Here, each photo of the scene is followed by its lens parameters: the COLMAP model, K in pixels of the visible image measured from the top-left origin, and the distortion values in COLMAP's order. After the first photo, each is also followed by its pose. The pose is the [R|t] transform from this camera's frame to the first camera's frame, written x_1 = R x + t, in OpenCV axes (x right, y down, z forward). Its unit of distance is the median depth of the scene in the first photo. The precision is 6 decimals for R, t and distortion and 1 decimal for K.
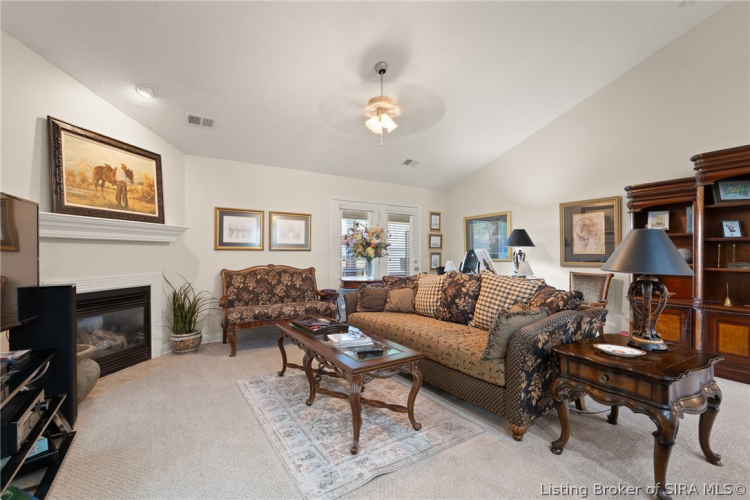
lens RADIAL K [[332.7, 0, 373.1], [0, 332.7, 251.6], [0, 0, 1]] dist [-0.002418, -0.000733]
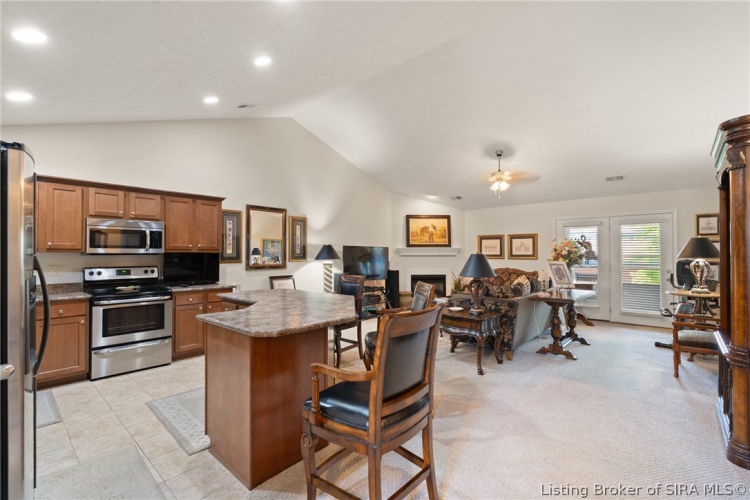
lens RADIAL K [[332.7, 0, 373.1], [0, 332.7, 251.6], [0, 0, 1]] dist [-0.002418, -0.000733]
pose [[0.254498, -0.012080, -0.966998, 1.369587], [0.004967, 0.999925, -0.011184, -0.031916], [0.967061, -0.001957, 0.254539, -0.043715]]
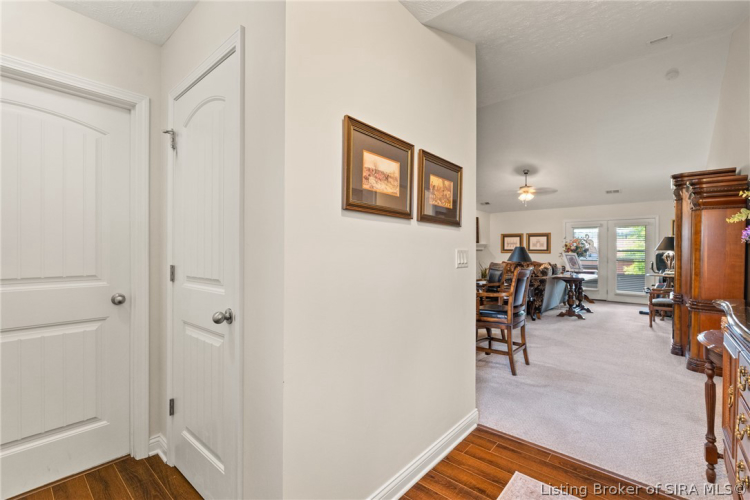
lens RADIAL K [[332.7, 0, 373.1], [0, 332.7, 251.6], [0, 0, 1]] dist [-0.002418, -0.000733]
pose [[0.264420, -0.000913, -0.964407, 1.754915], [-0.004525, 0.999987, -0.002187, -0.003927], [0.964397, 0.004943, 0.264412, -0.530853]]
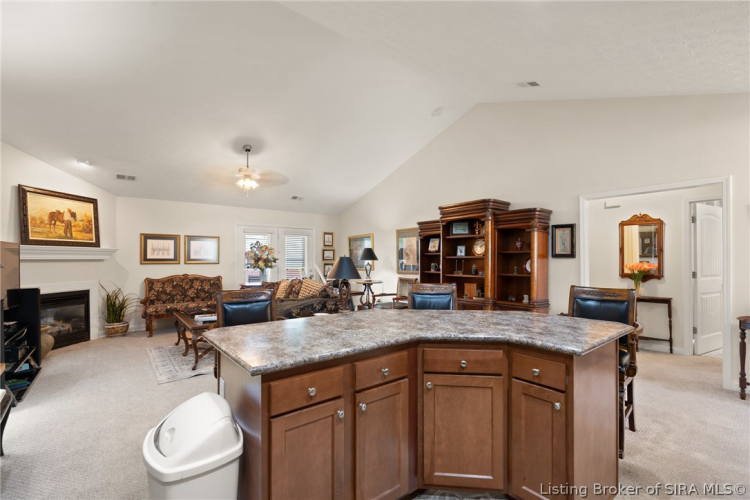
lens RADIAL K [[337.8, 0, 375.0], [0, 337.8, 257.0], [0, 0, 1]] dist [-0.000998, -0.000709]
pose [[0.995796, -0.004663, 0.091479, 0.435665], [0.004817, 0.999987, -0.001460, -0.033229], [-0.091471, 0.001895, 0.995806, -0.579518]]
